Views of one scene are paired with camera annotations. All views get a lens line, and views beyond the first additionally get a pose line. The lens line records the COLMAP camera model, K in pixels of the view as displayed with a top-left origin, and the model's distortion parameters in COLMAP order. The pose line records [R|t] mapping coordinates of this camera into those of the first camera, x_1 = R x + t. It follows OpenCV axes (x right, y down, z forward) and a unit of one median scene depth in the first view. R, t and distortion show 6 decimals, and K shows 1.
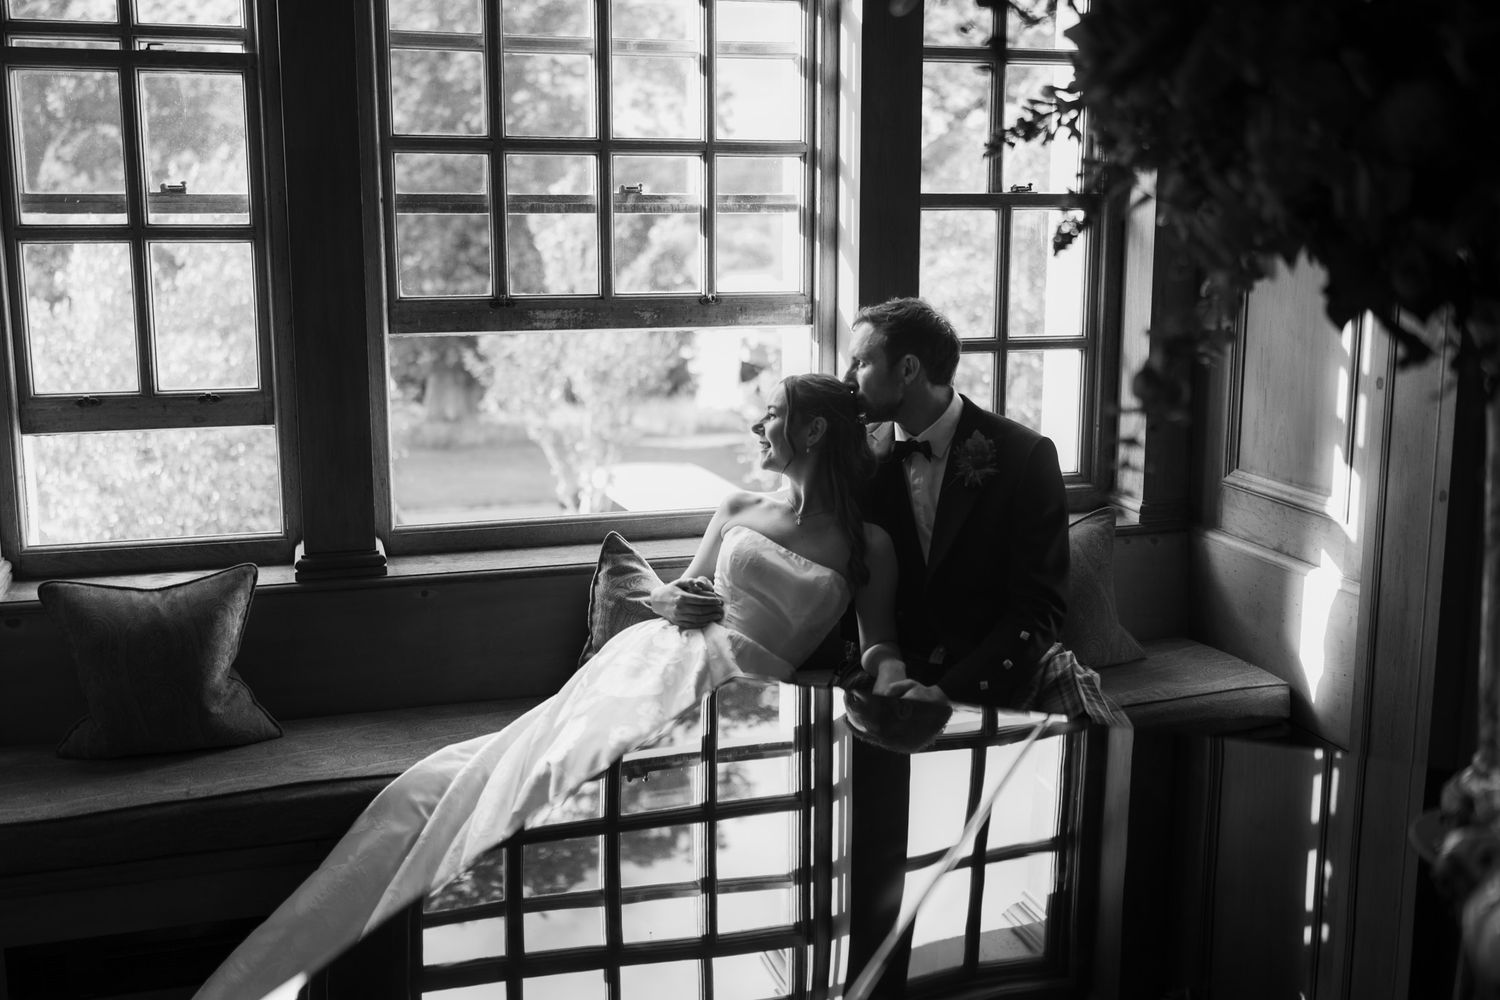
lens RADIAL K [[1521.7, 0, 750.0], [0, 1521.7, 500.0], [0, 0, 1]] dist [-0.058241, 0.000055]
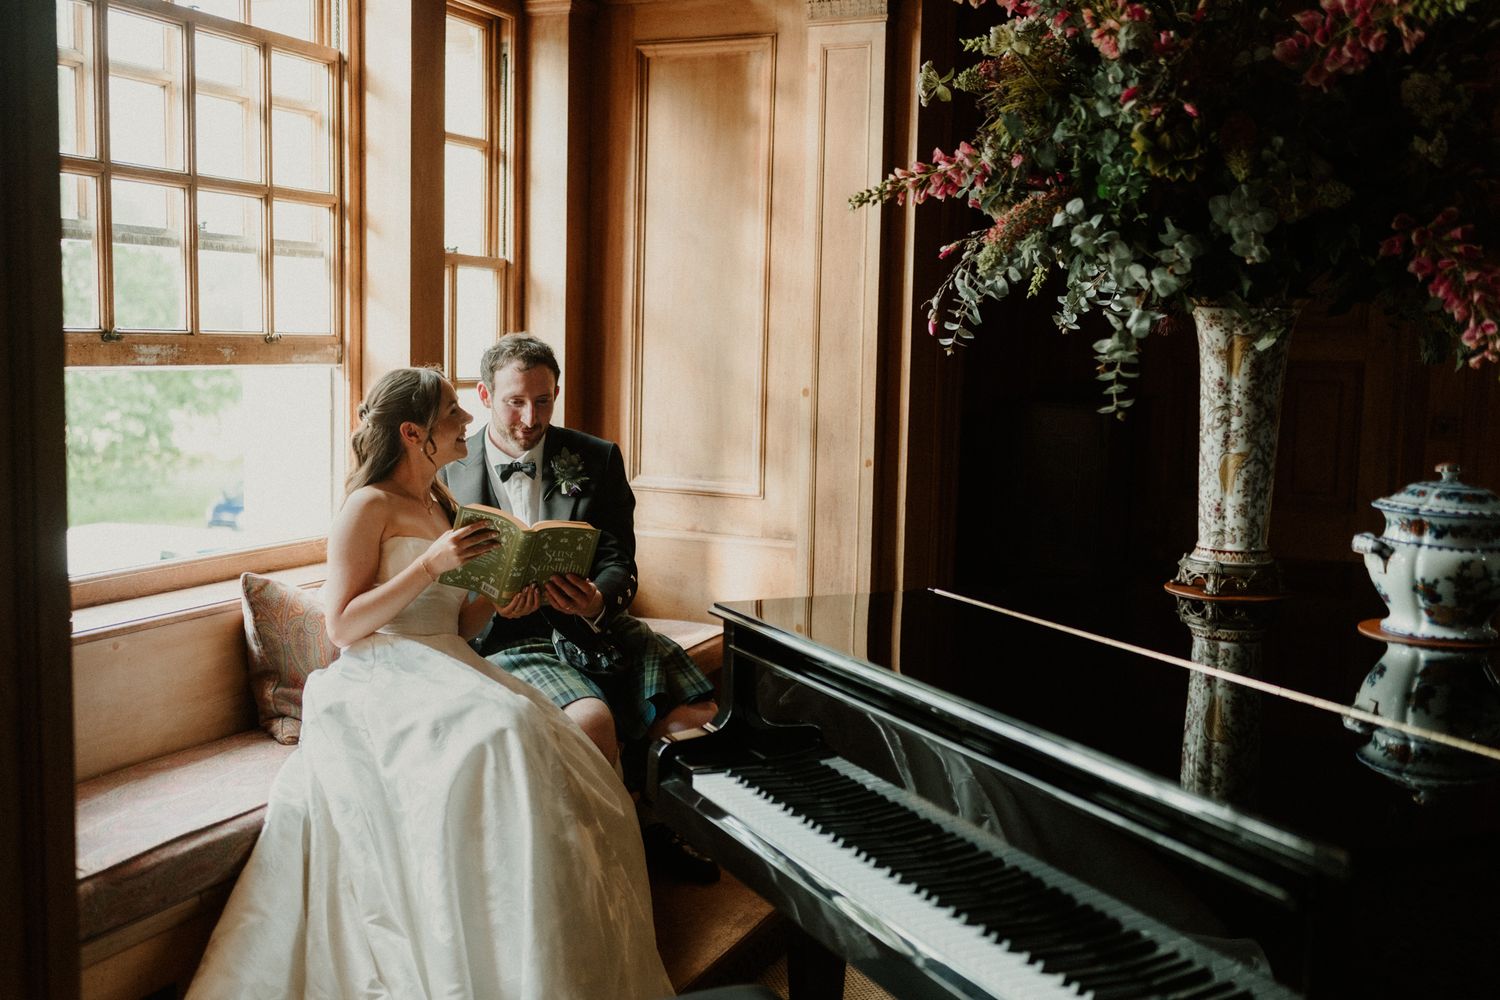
lens RADIAL K [[1570.3, 0, 820.8], [0, 1570.3, 501.5], [0, 0, 1]] dist [-0.001873, -0.001038]
pose [[0.595093, -0.067458, 0.800821, -0.691635], [0.128706, 0.991609, -0.012113, 0.039991], [-0.793284, 0.110278, 0.598782, 0.084160]]
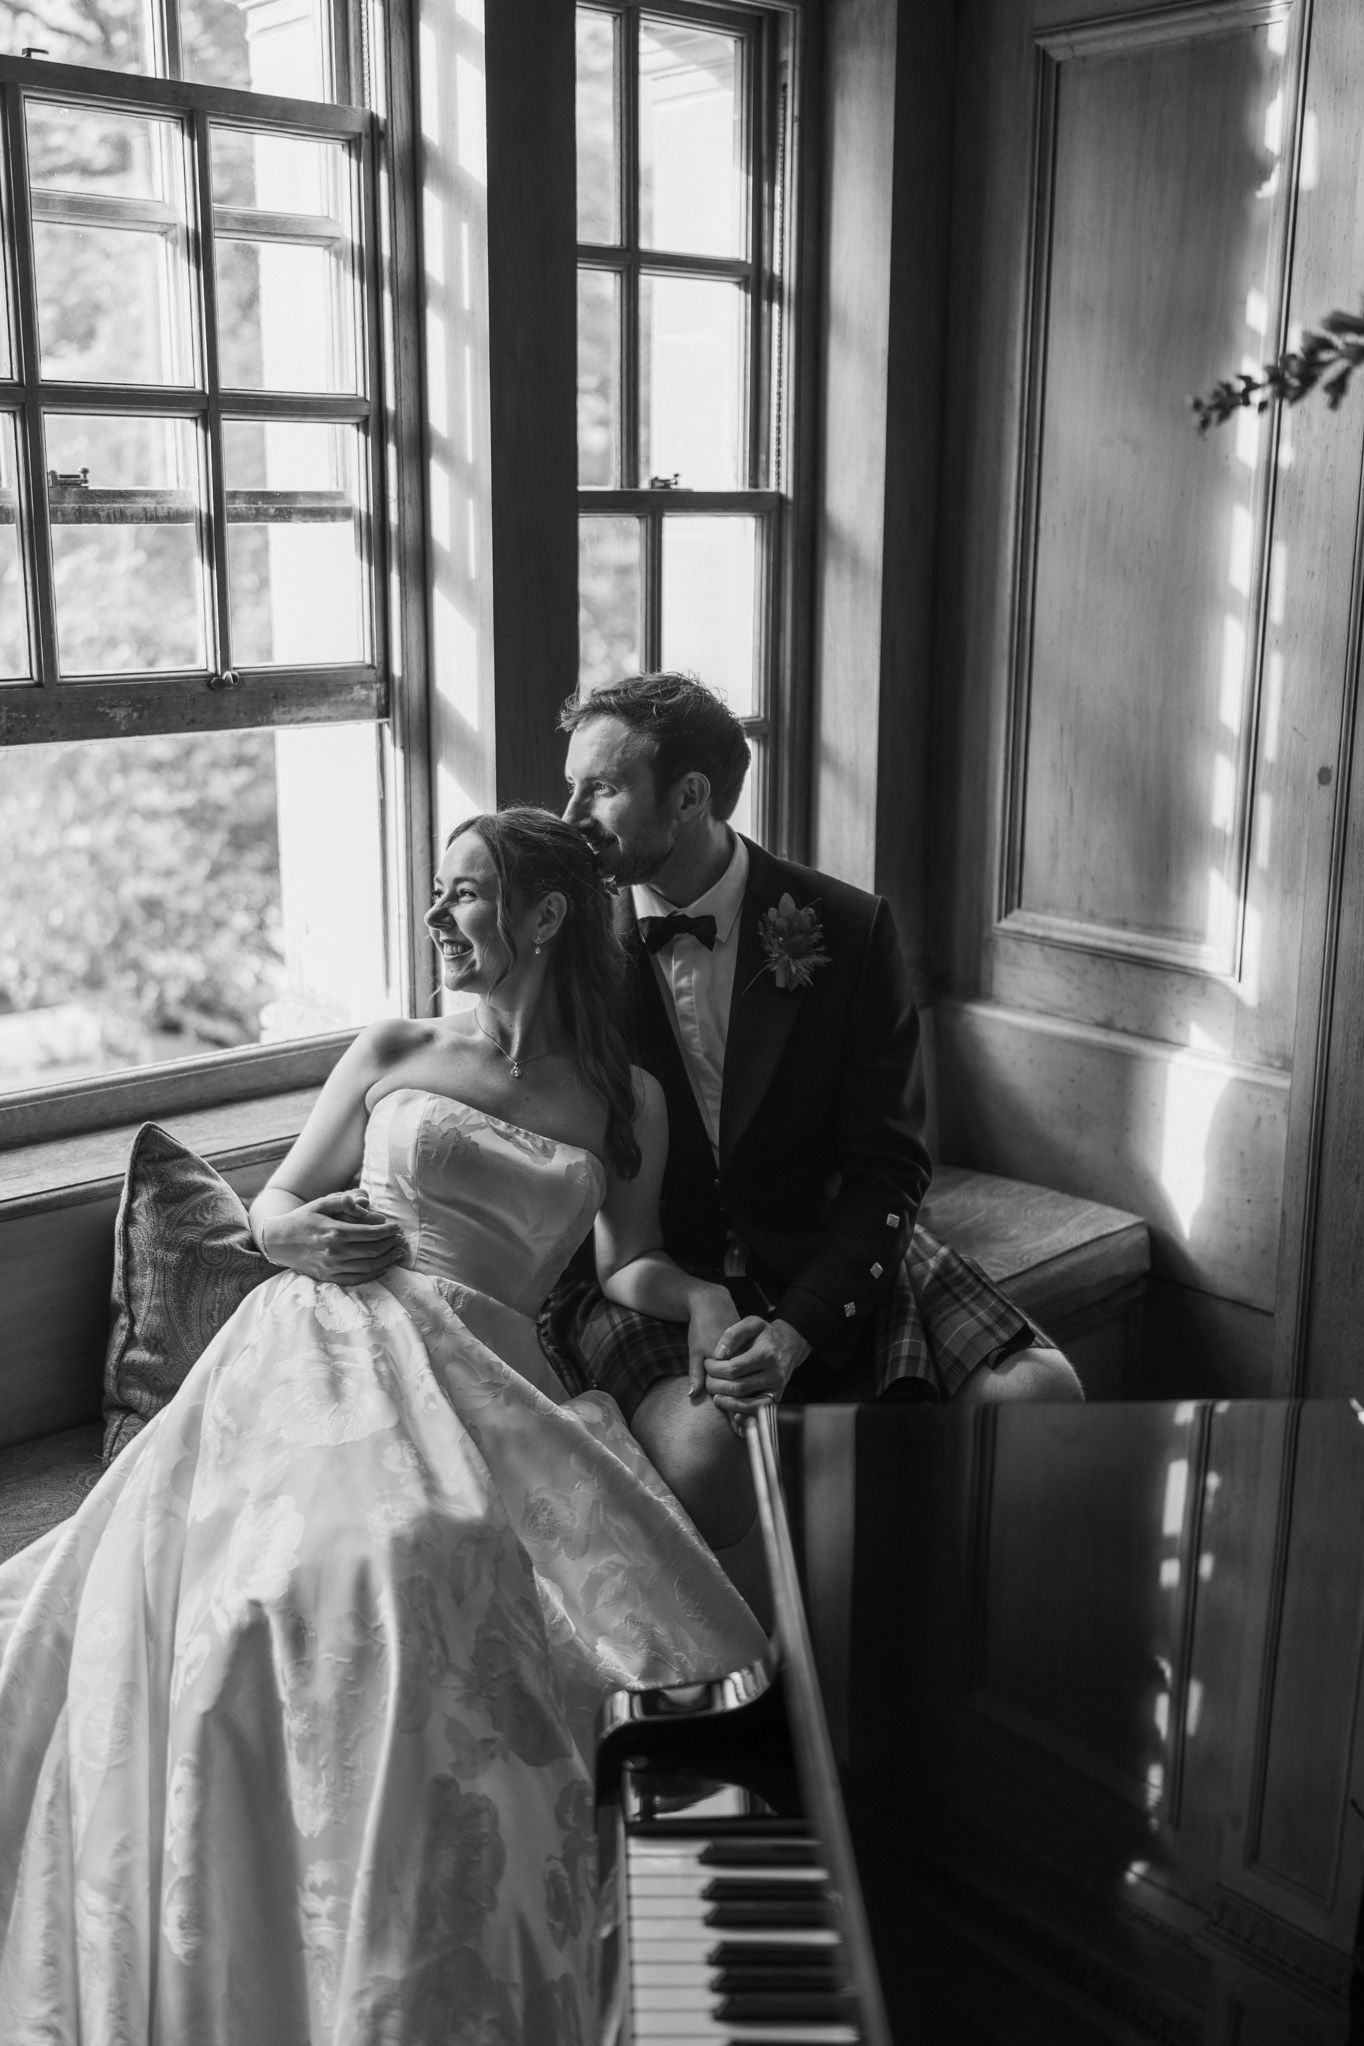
lens RADIAL K [[2141.9, 0, 682.0], [0, 2141.9, 1023.0], [0, 0, 1]] dist [-0.001873, -0.001038]
pose [[0.891261, -0.102652, 0.441720, -0.246435], [0.078491, 0.994261, 0.072686, -0.053301], [-0.446647, -0.030111, 0.894204, 0.228411]]
